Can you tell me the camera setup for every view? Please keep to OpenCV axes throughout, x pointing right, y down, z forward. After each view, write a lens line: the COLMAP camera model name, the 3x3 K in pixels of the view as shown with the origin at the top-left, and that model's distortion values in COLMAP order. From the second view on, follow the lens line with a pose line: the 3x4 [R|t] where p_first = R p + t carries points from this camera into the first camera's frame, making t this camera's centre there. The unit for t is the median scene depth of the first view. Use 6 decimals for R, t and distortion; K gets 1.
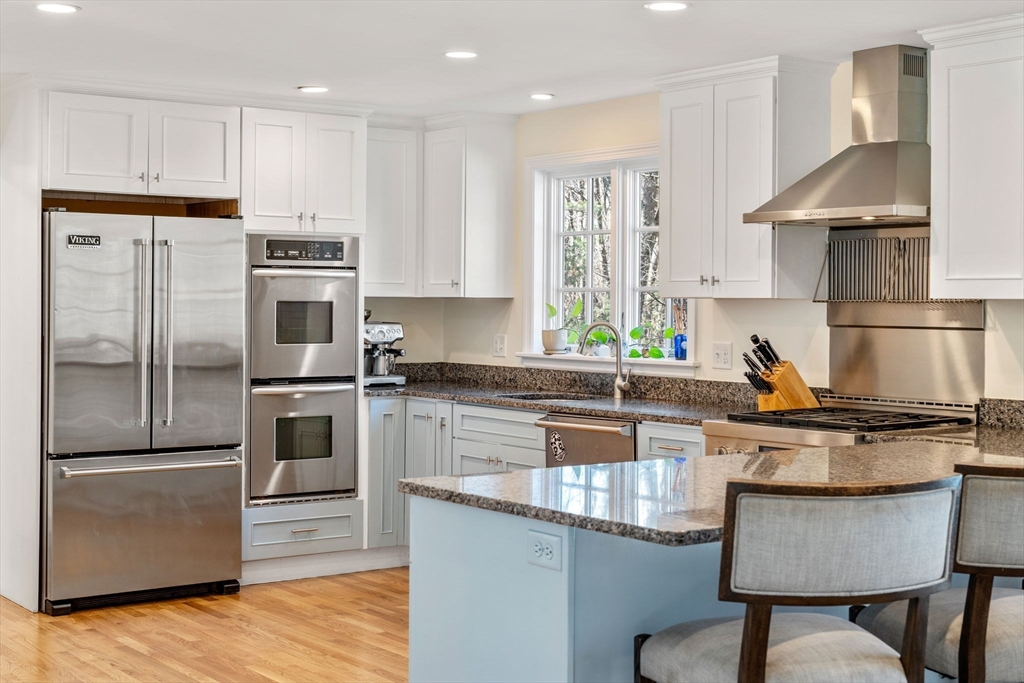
lens RADIAL K [[1487.1, 0, 510.8], [0, 1487.1, 335.1], [0, 0, 1]] dist [0.012568, 0.000000]
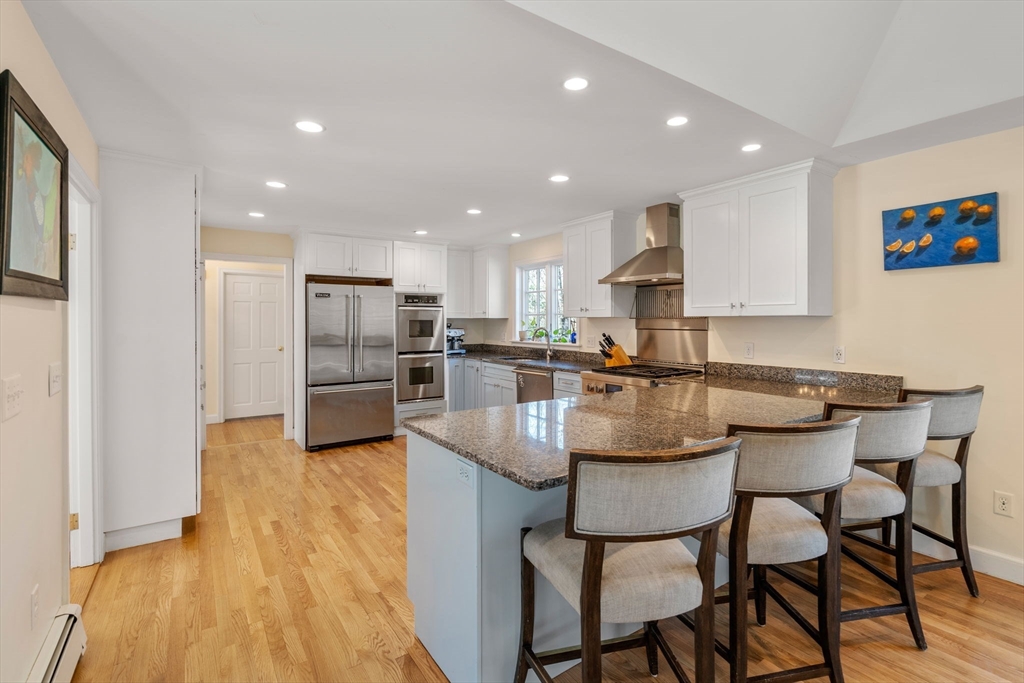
lens RADIAL K [[475.8, 0, 519.3], [0, 475.8, 329.2], [0, 0, 1]] dist [0.003495, 0.000474]
pose [[0.999693, -0.006984, -0.023784, 0.047841], [0.006892, 0.999968, -0.003940, -0.004065], [0.023811, 0.003775, 0.999709, 0.247729]]
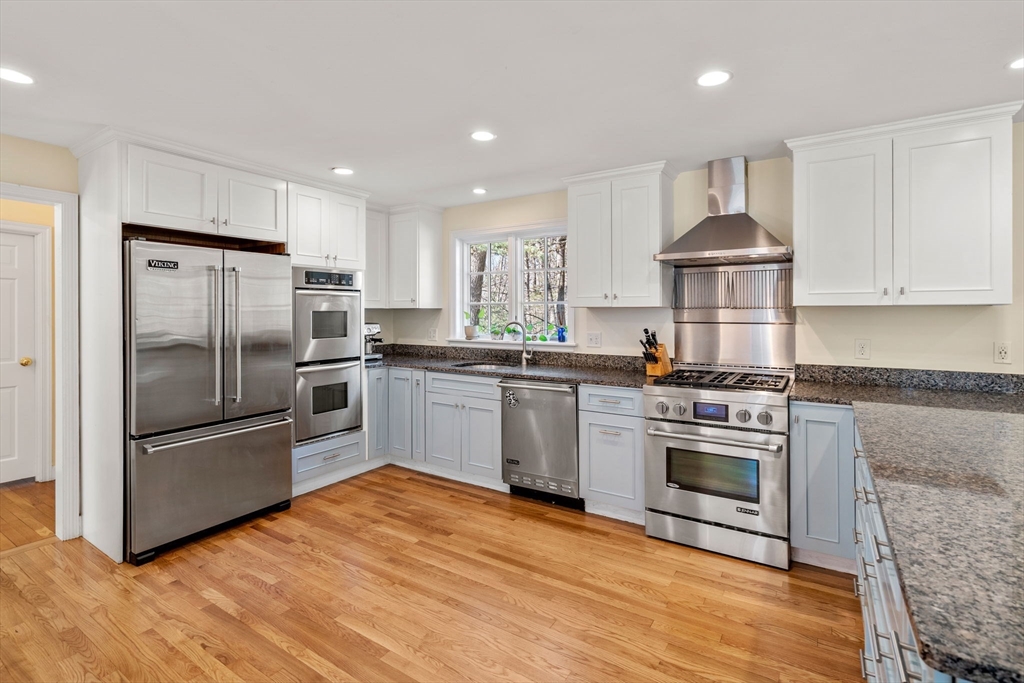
lens RADIAL K [[475.8, 0, 513.6], [0, 475.8, 318.2], [0, 0, 1]] dist [0.003495, 0.000474]
pose [[0.932084, -0.013752, 0.361981, -0.158475], [0.016220, 0.999861, -0.003778, -0.011596], [-0.361879, 0.009393, 0.932178, 0.521263]]
